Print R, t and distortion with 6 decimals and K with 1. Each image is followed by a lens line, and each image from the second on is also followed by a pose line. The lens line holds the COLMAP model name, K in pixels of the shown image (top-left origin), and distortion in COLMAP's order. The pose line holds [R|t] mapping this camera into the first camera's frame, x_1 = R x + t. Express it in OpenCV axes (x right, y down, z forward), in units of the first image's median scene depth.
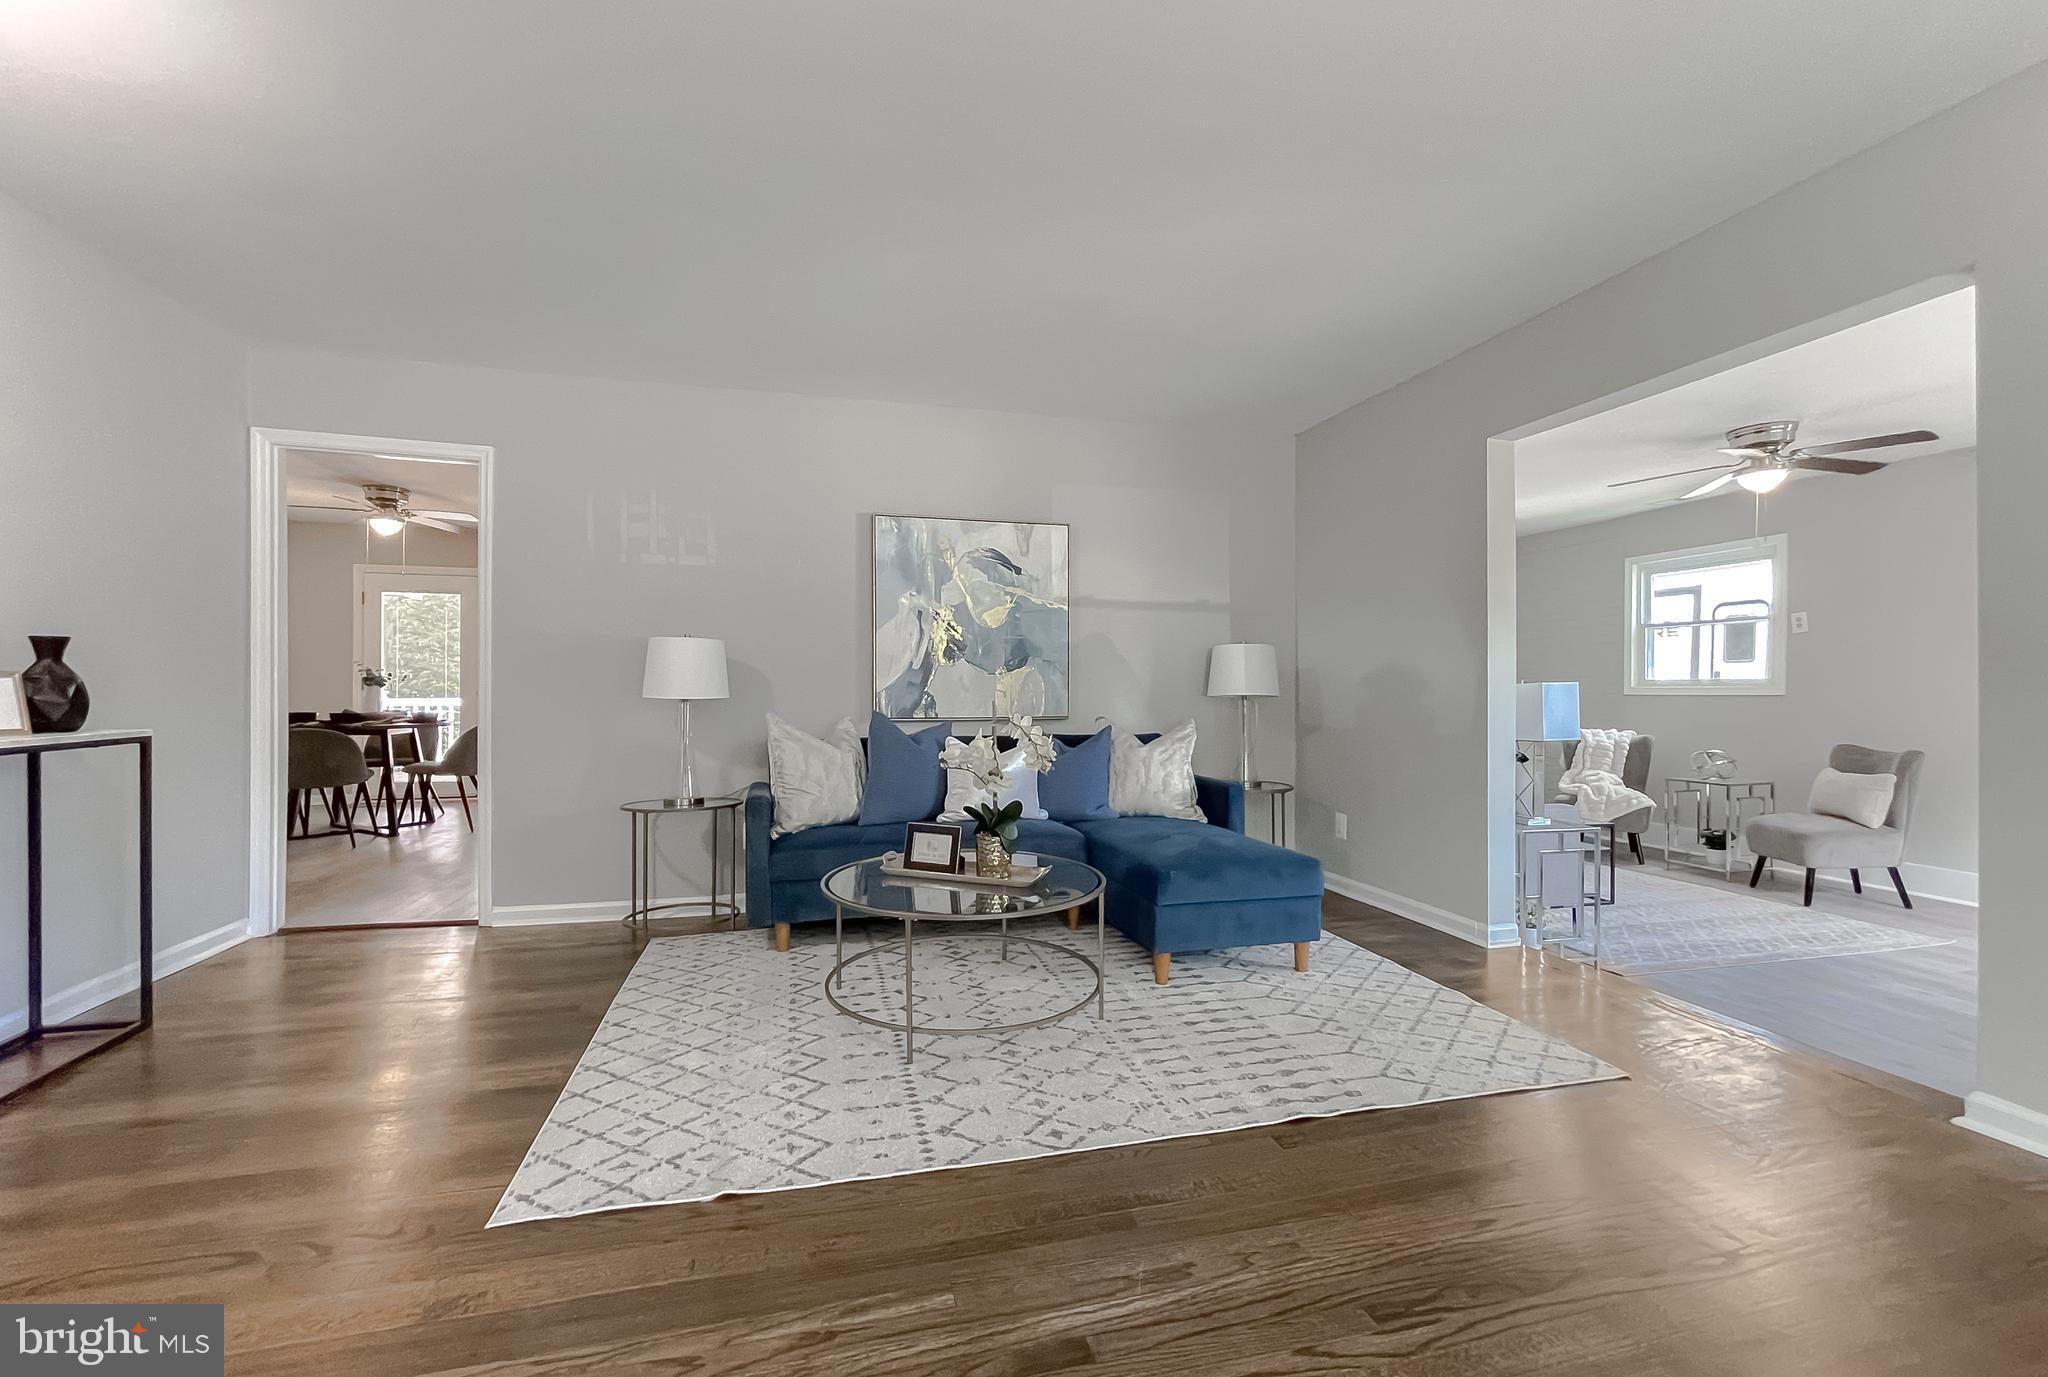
lens RADIAL K [[851.9, 0, 962.9], [0, 851.9, 690.5], [0, 0, 1]] dist [-0.005041, 0.001053]
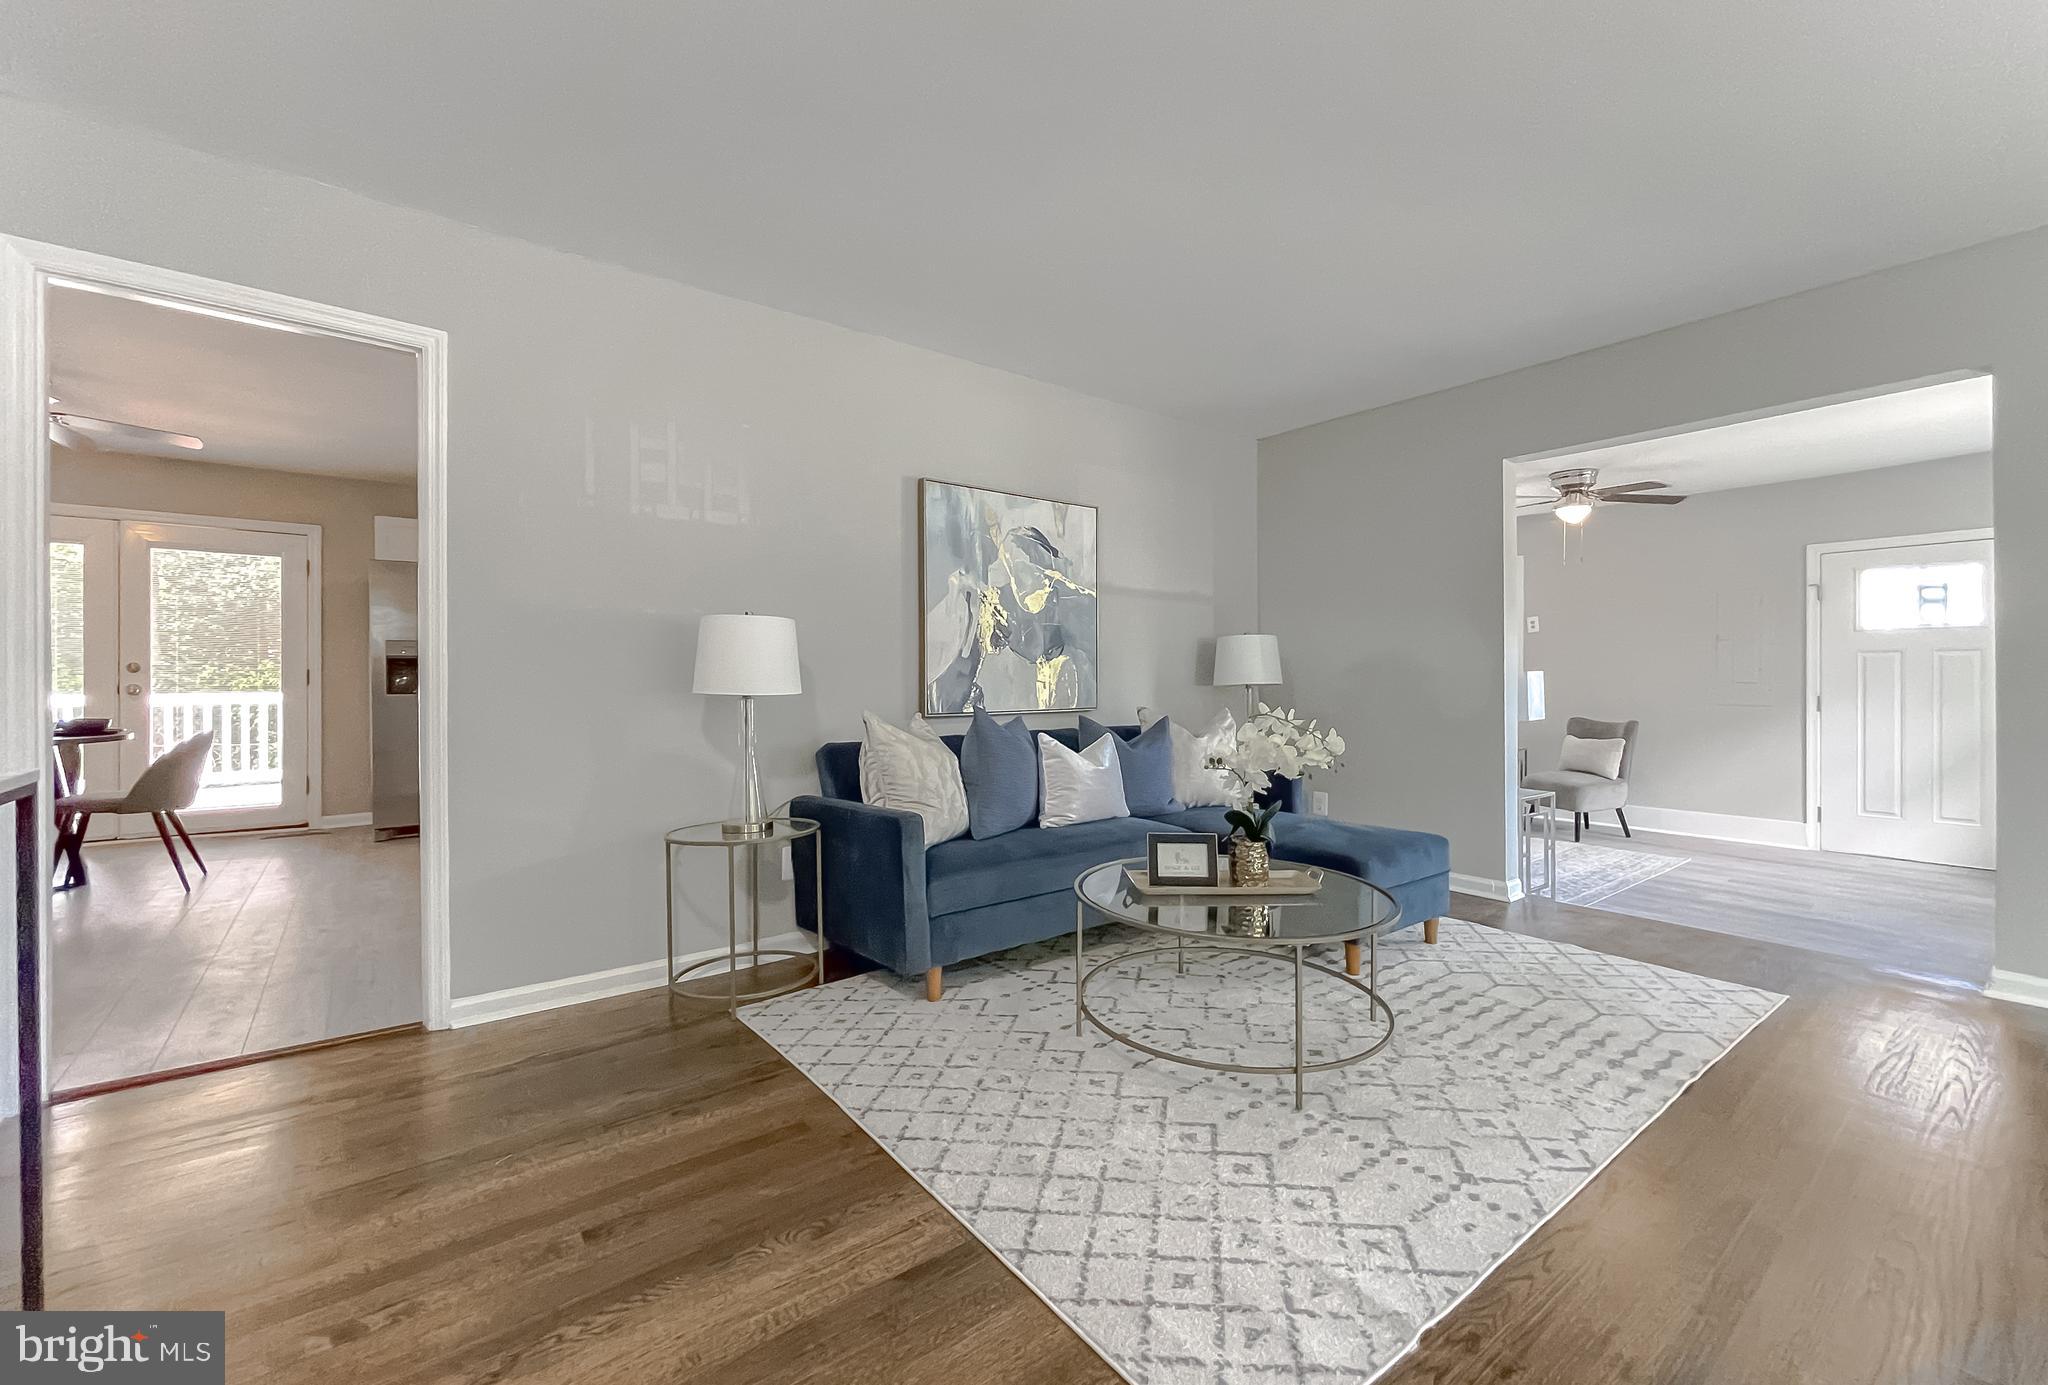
lens RADIAL K [[851.9, 0, 994.6], [0, 851.9, 675.5], [0, 0, 1]] dist [-0.005041, 0.001053]
pose [[0.914838, -0.003491, 0.403806, -0.438299], [0.003673, 0.999993, 0.000323, -0.007432], [-0.403804, 0.001187, 0.914845, 0.199738]]
